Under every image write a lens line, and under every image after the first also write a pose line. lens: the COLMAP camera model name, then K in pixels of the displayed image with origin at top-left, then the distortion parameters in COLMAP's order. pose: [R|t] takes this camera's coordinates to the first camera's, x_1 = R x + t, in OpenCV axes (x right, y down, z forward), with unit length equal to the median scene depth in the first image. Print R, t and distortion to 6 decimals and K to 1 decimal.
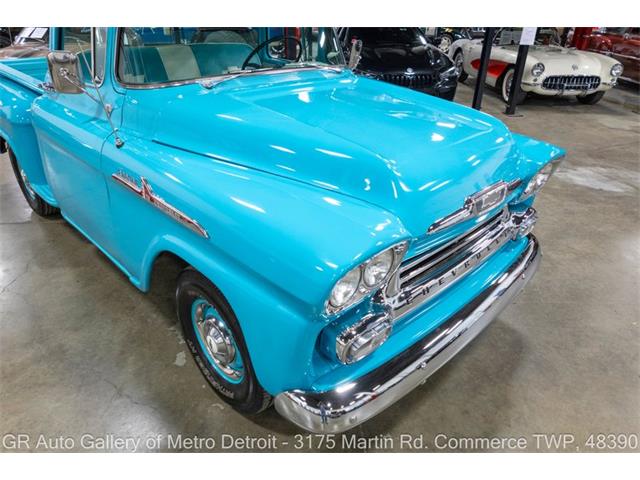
lens RADIAL K [[442.2, 0, 320.0], [0, 442.2, 240.0], [0, 0, 1]] dist [0.017150, -0.008893]
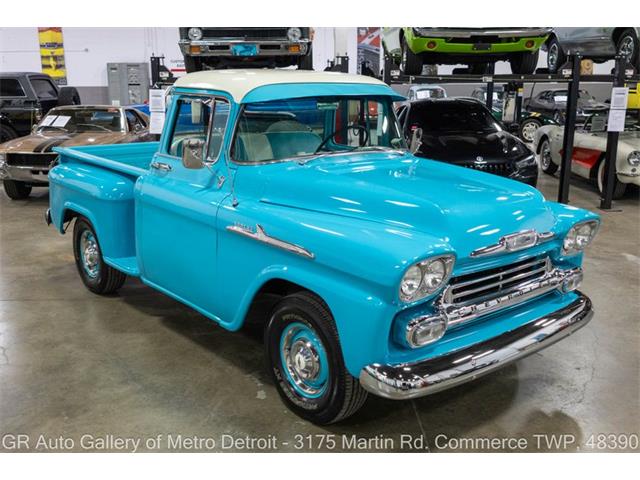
lens RADIAL K [[655.8, 0, 320.0], [0, 655.8, 240.0], [0, 0, 1]] dist [0.042955, -0.025544]
pose [[0.997562, 0.007645, -0.069369, -0.044515], [-0.024704, 0.968308, -0.248533, 0.237729], [0.065271, 0.249641, 0.966136, -0.541784]]
